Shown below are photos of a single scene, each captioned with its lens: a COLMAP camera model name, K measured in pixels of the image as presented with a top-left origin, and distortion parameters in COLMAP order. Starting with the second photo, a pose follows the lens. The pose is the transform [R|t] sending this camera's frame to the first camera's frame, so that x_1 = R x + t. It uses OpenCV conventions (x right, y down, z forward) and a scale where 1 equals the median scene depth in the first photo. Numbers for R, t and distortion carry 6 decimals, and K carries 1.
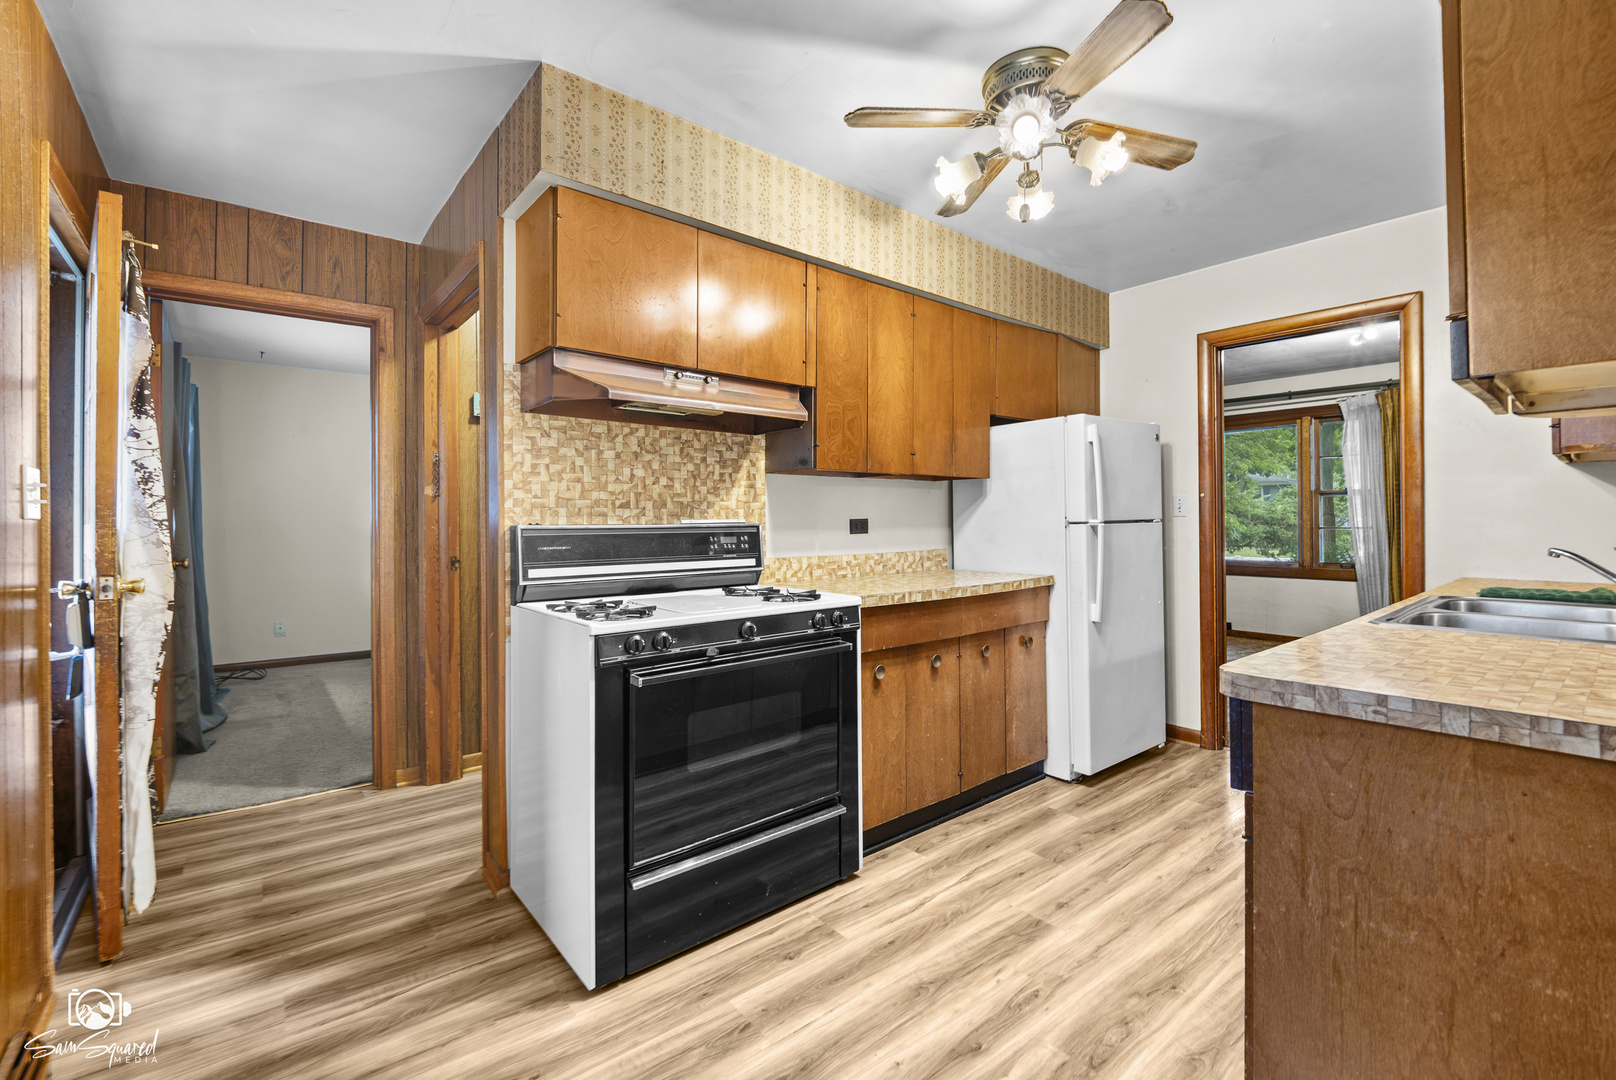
lens RADIAL K [[687.8, 0, 819.6], [0, 687.8, 516.9], [0, 0, 1]] dist [0.003457, 0.000049]
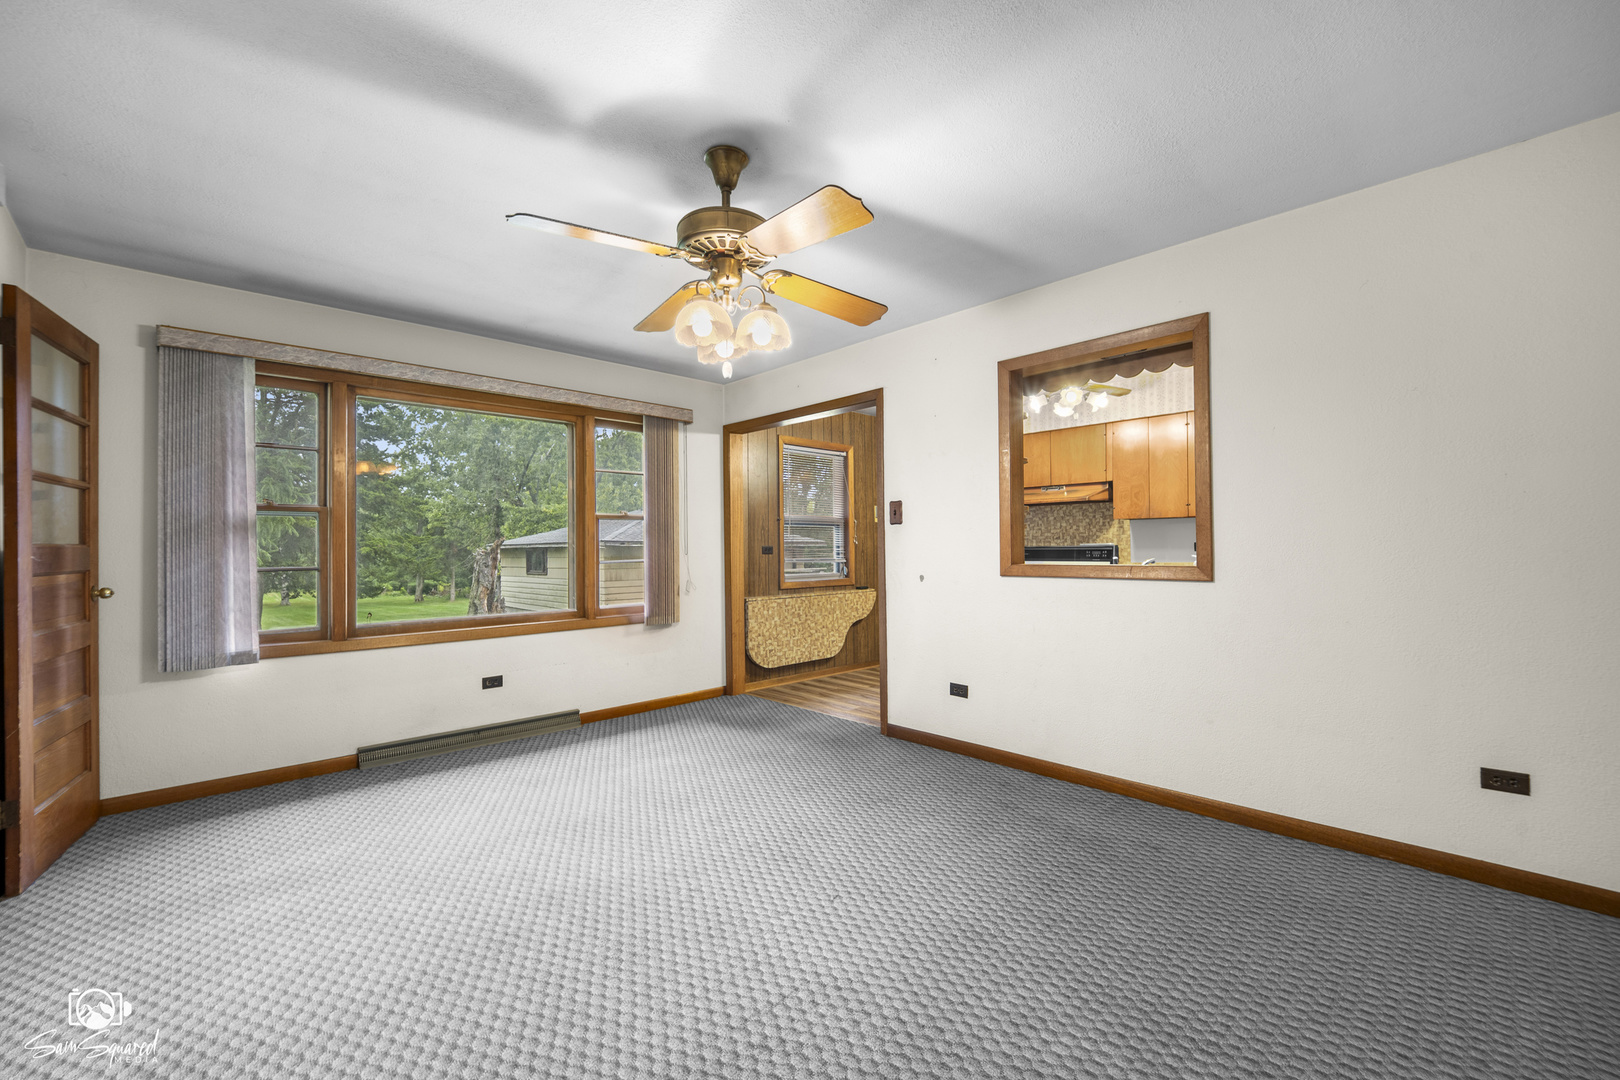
lens RADIAL K [[676.7, 0, 800.1], [0, 676.7, 545.0], [0, 0, 1]] dist [-0.001716, -0.000795]
pose [[0.071987, 0.003112, -0.997401, 2.020192], [0.016622, 0.999853, 0.004319, -0.016901], [0.997267, -0.016890, 0.071925, -0.110245]]
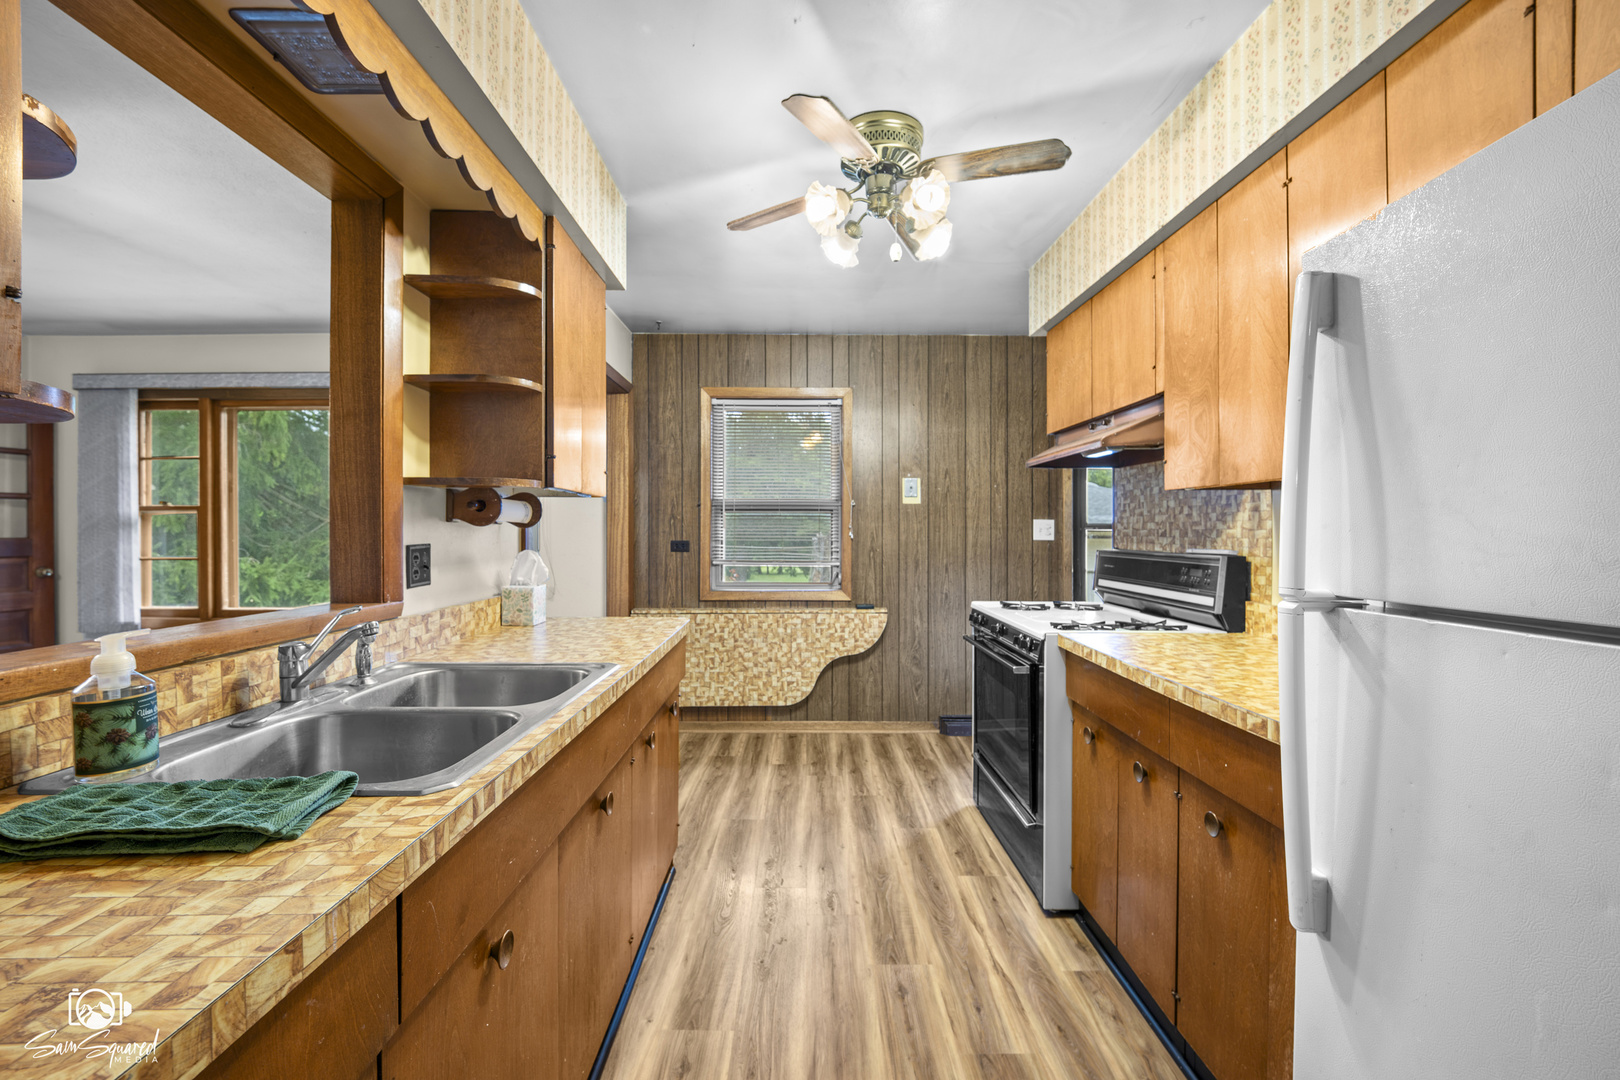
lens RADIAL K [[676.7, 0, 804.4], [0, 676.7, 529.9], [0, 0, 1]] dist [-0.001716, -0.000795]
pose [[-0.633306, 0.008438, -0.773855, 0.902098], [0.011807, 0.999930, 0.001241, -0.030626], [0.773811, -0.008351, -0.633361, 1.193314]]
